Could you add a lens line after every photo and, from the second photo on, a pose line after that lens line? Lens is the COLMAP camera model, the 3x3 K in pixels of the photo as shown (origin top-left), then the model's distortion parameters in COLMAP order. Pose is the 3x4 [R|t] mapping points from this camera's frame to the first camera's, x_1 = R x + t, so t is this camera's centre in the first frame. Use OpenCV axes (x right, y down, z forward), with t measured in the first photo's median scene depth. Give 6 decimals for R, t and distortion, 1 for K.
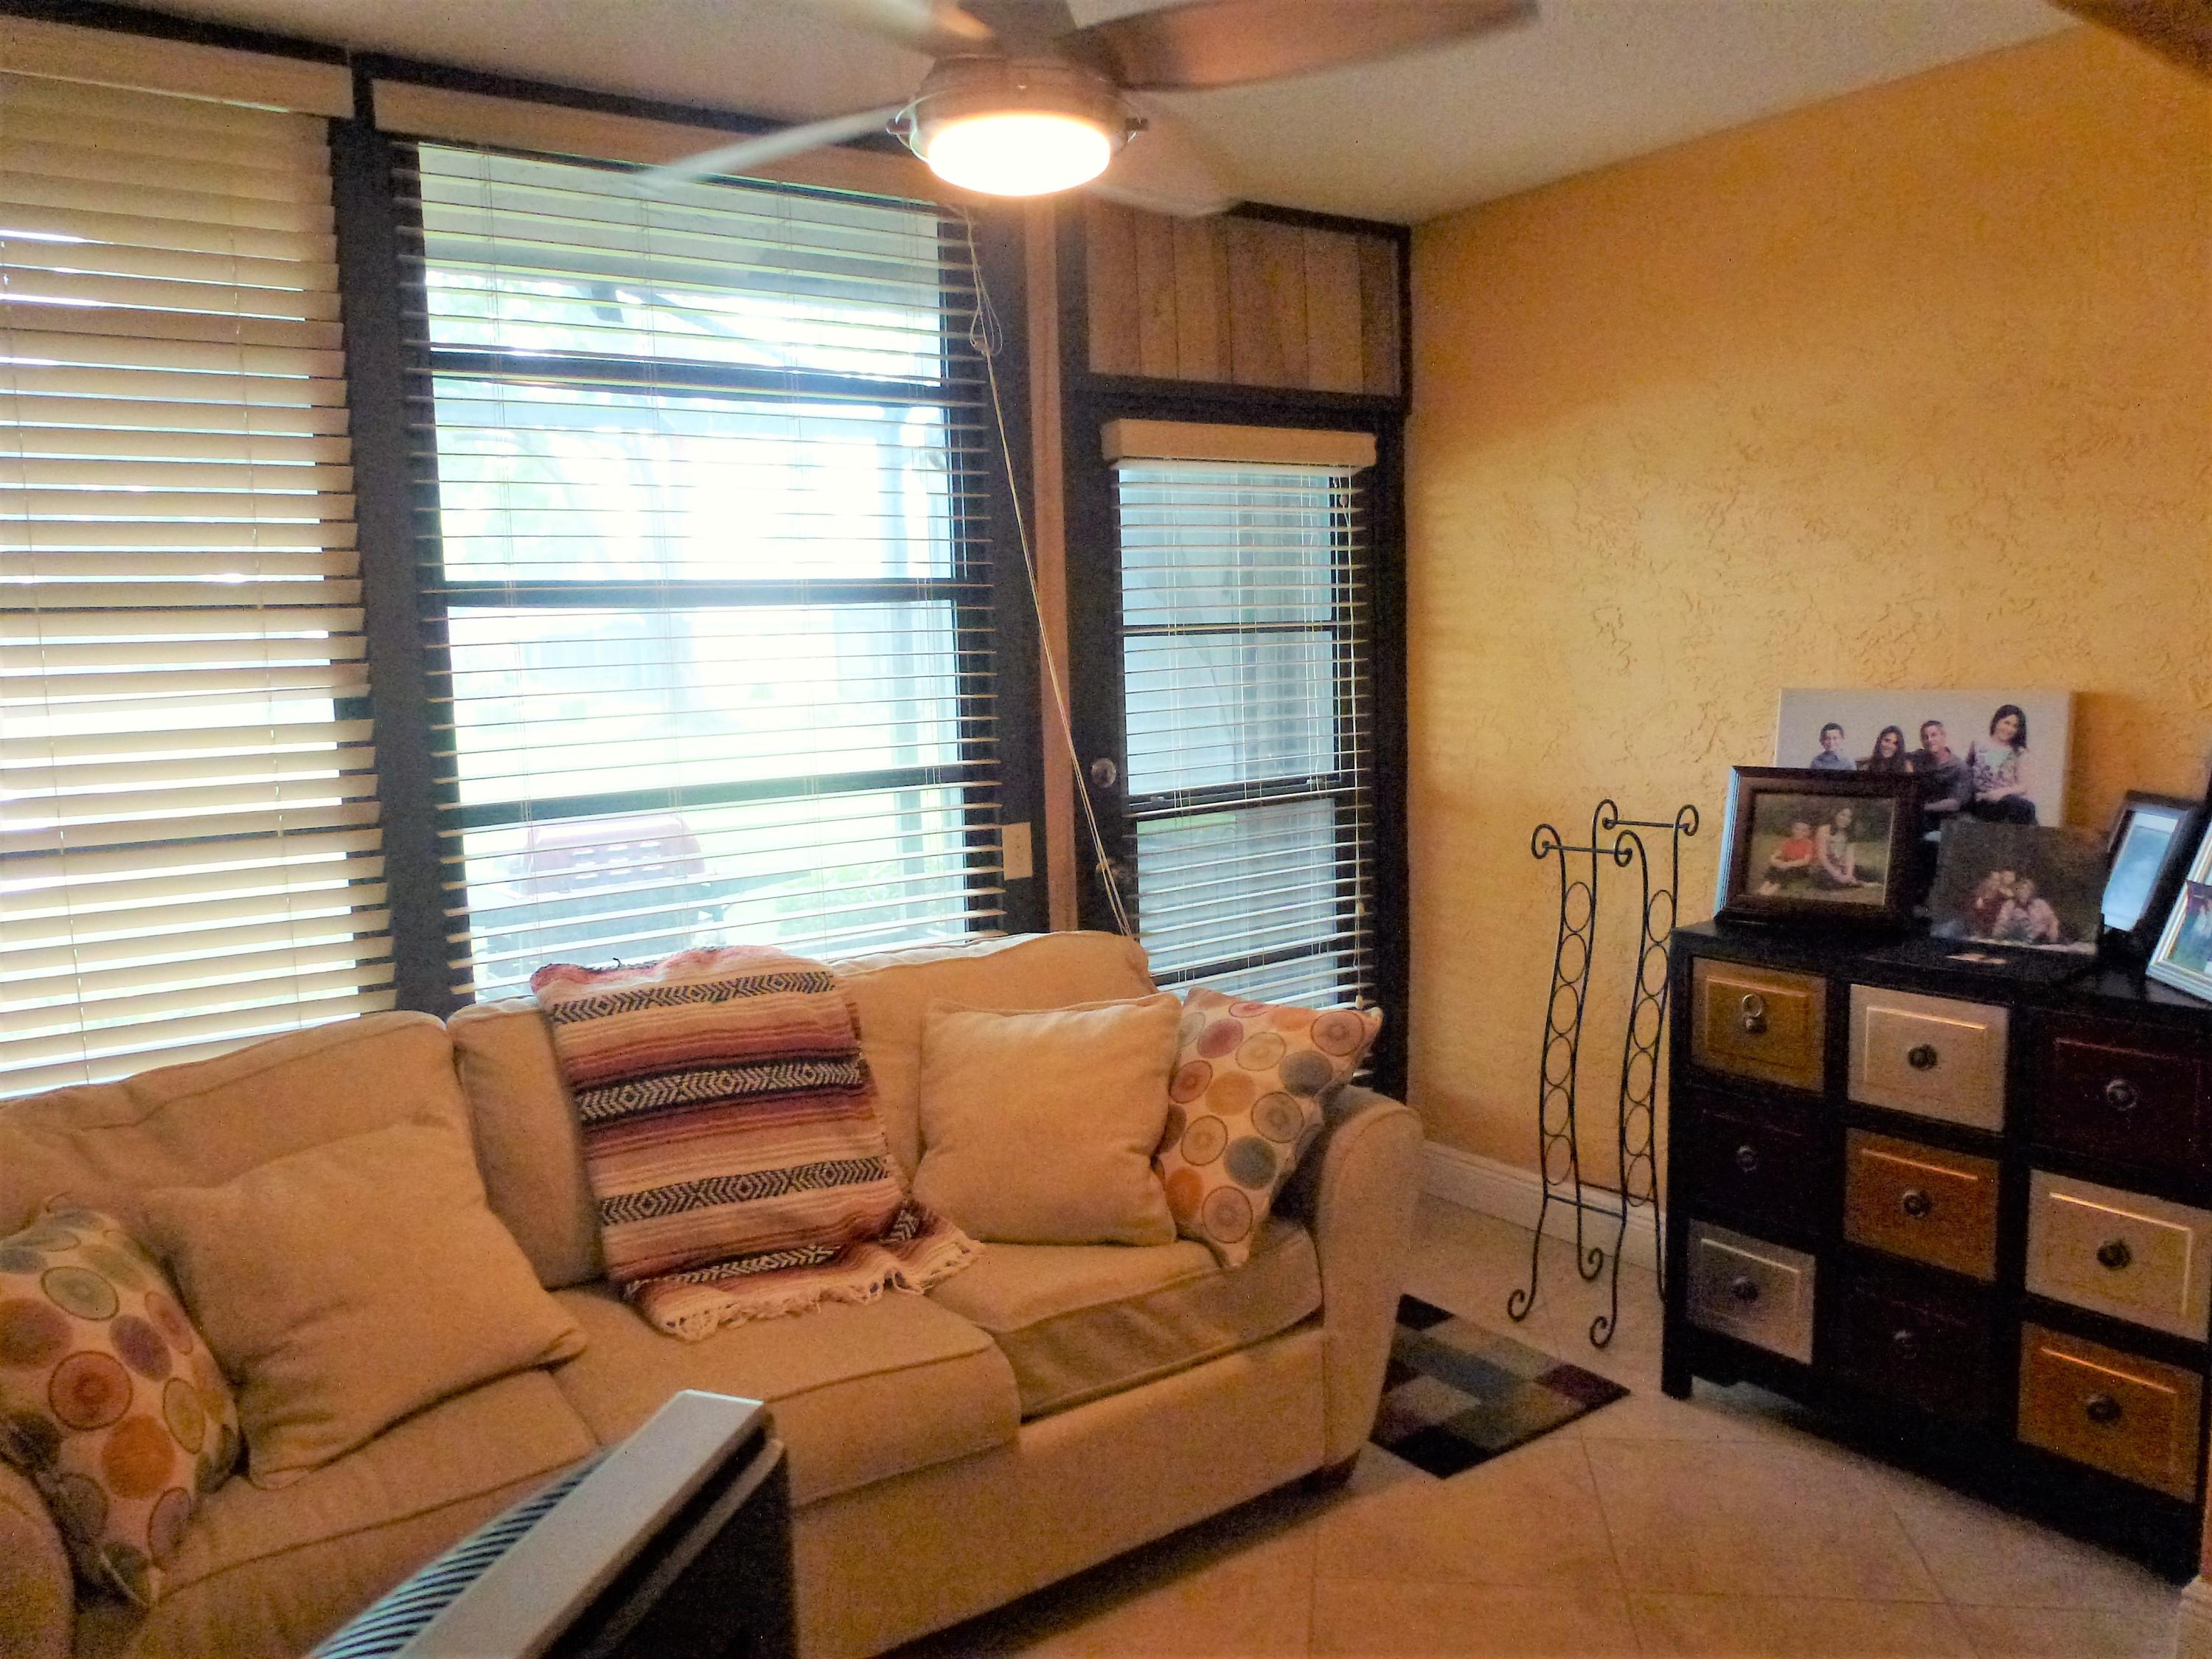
lens RADIAL K [[1604.7, 0, 1091.6], [0, 1604.7, 823.5], [0, 0, 1]] dist [-0.058802, 0.024107]
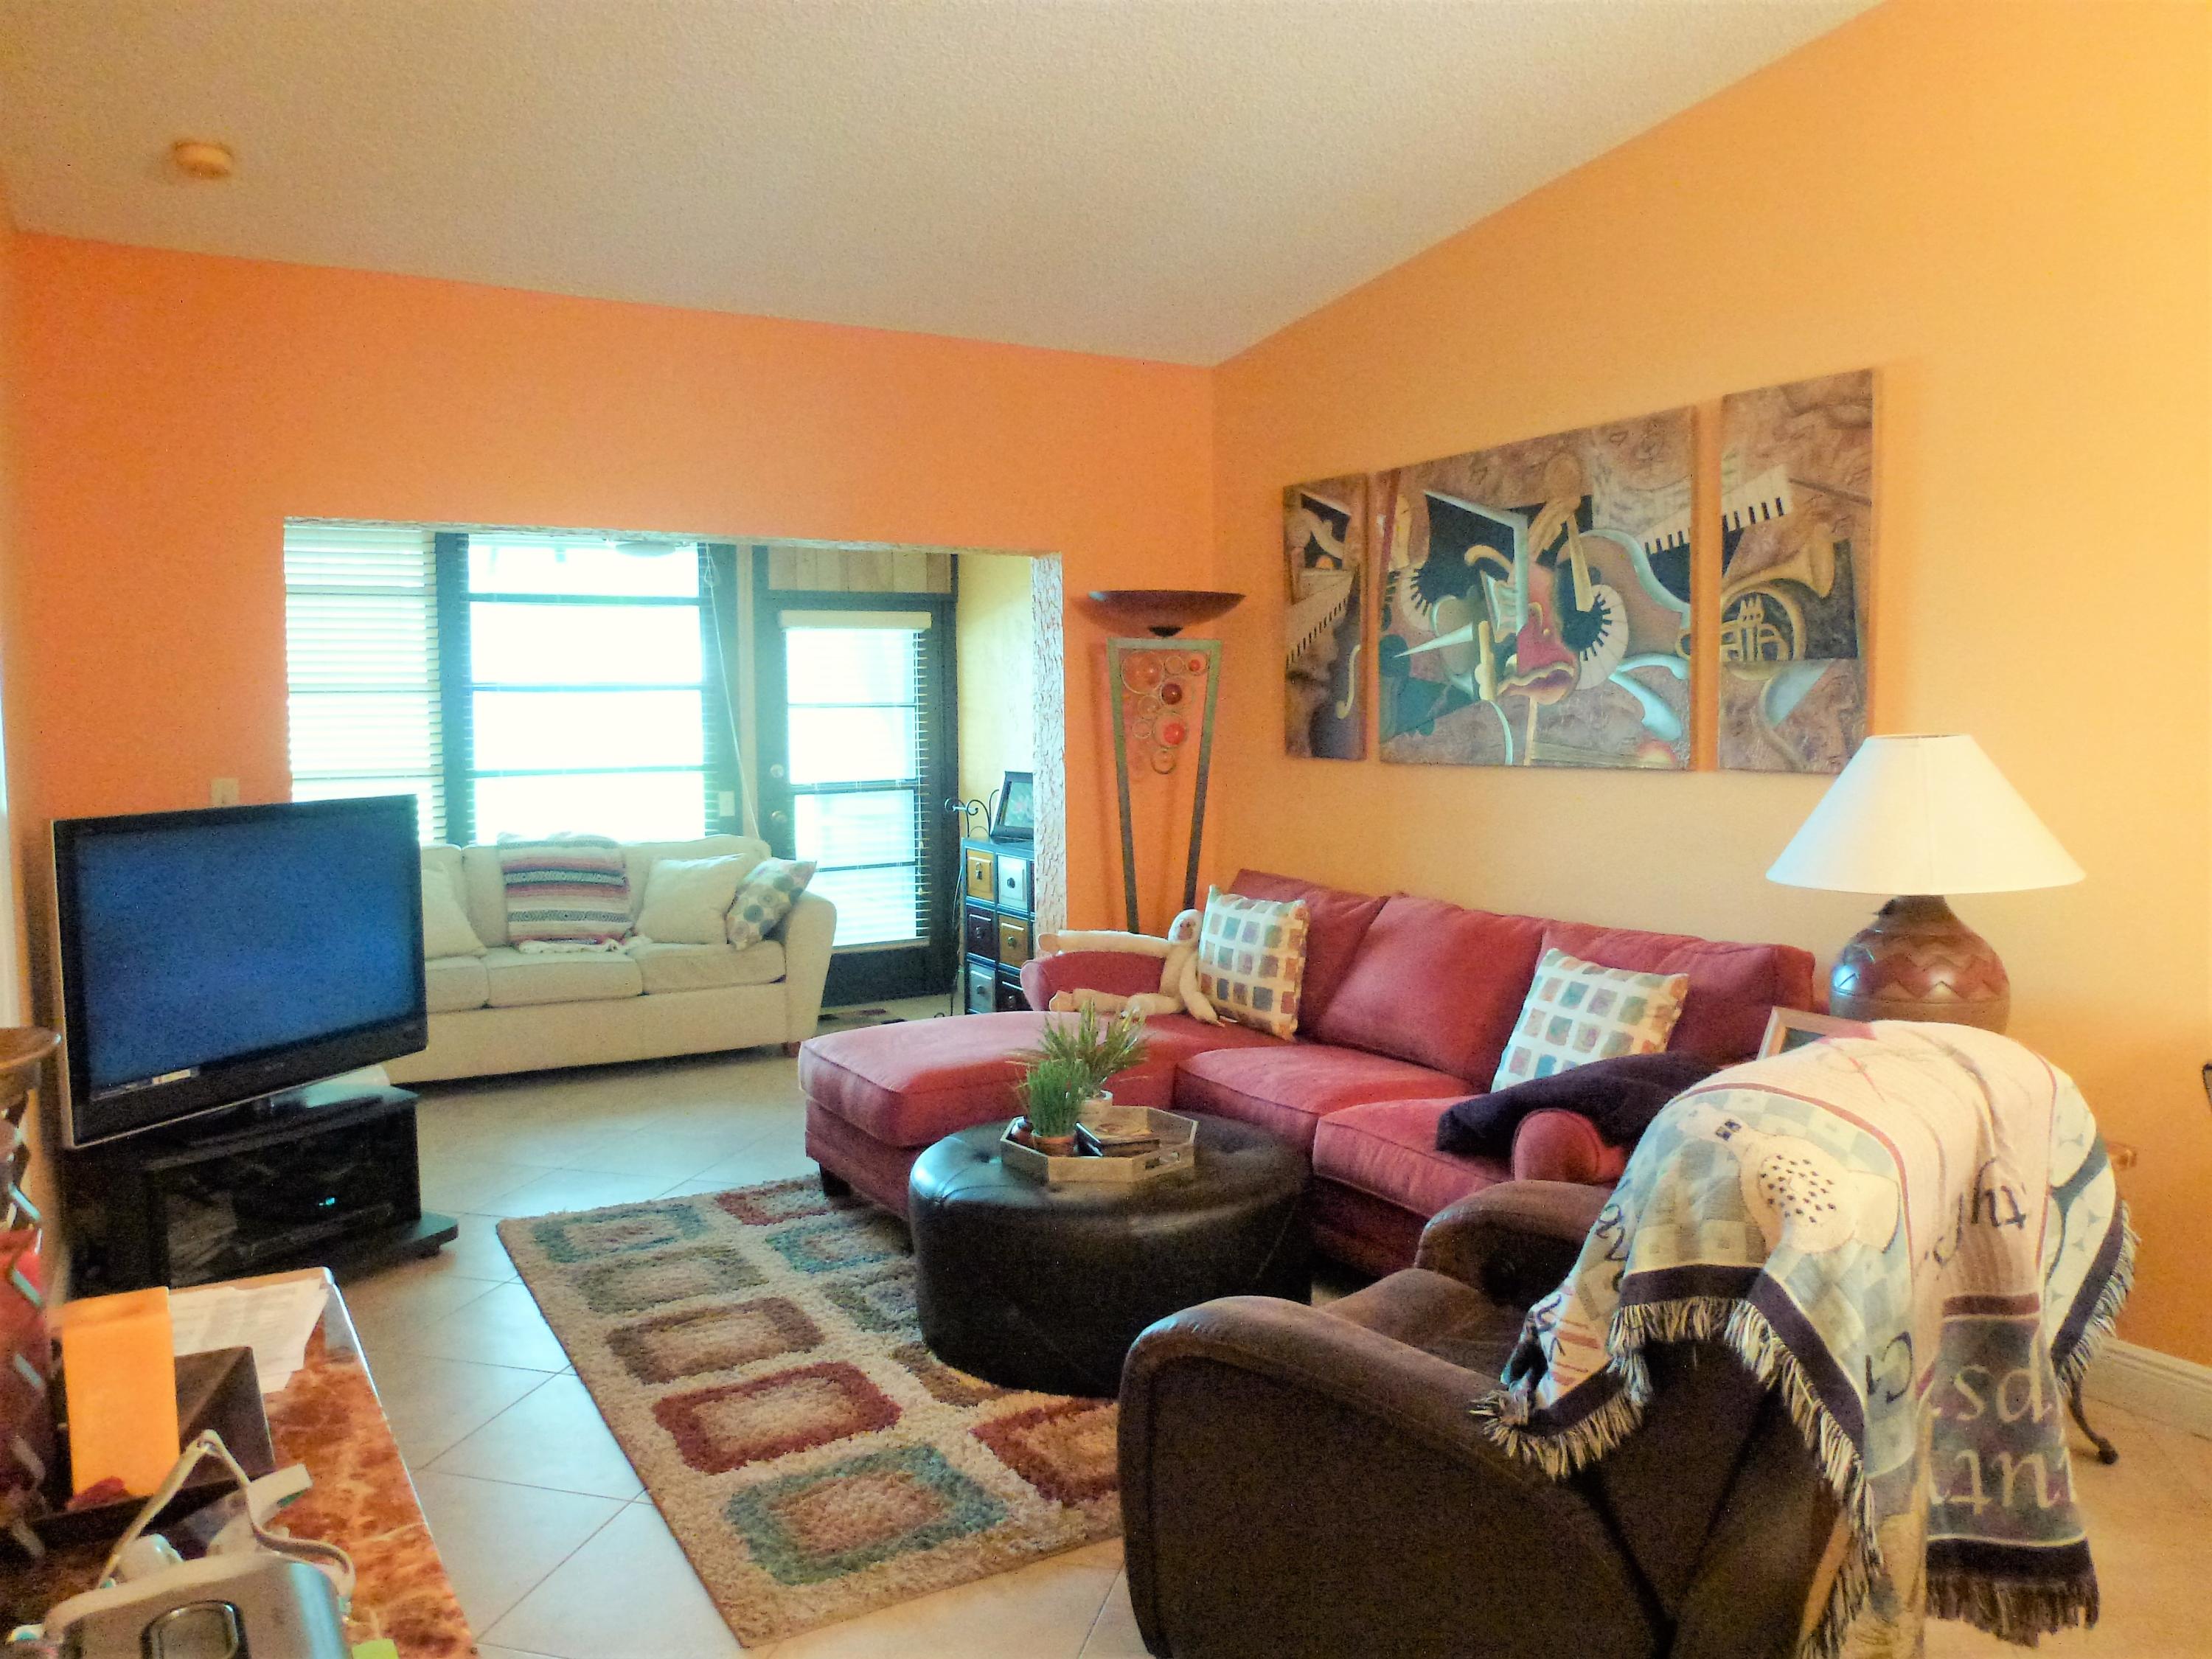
lens RADIAL K [[1604.7, 0, 1118.6], [0, 1604.7, 833.7], [0, 0, 1]] dist [-0.058802, 0.024107]
pose [[0.995625, 0.037891, -0.085410, 0.824422], [-0.039955, 0.998946, -0.022587, 0.105898], [0.084465, 0.025901, 0.996090, -1.399903]]
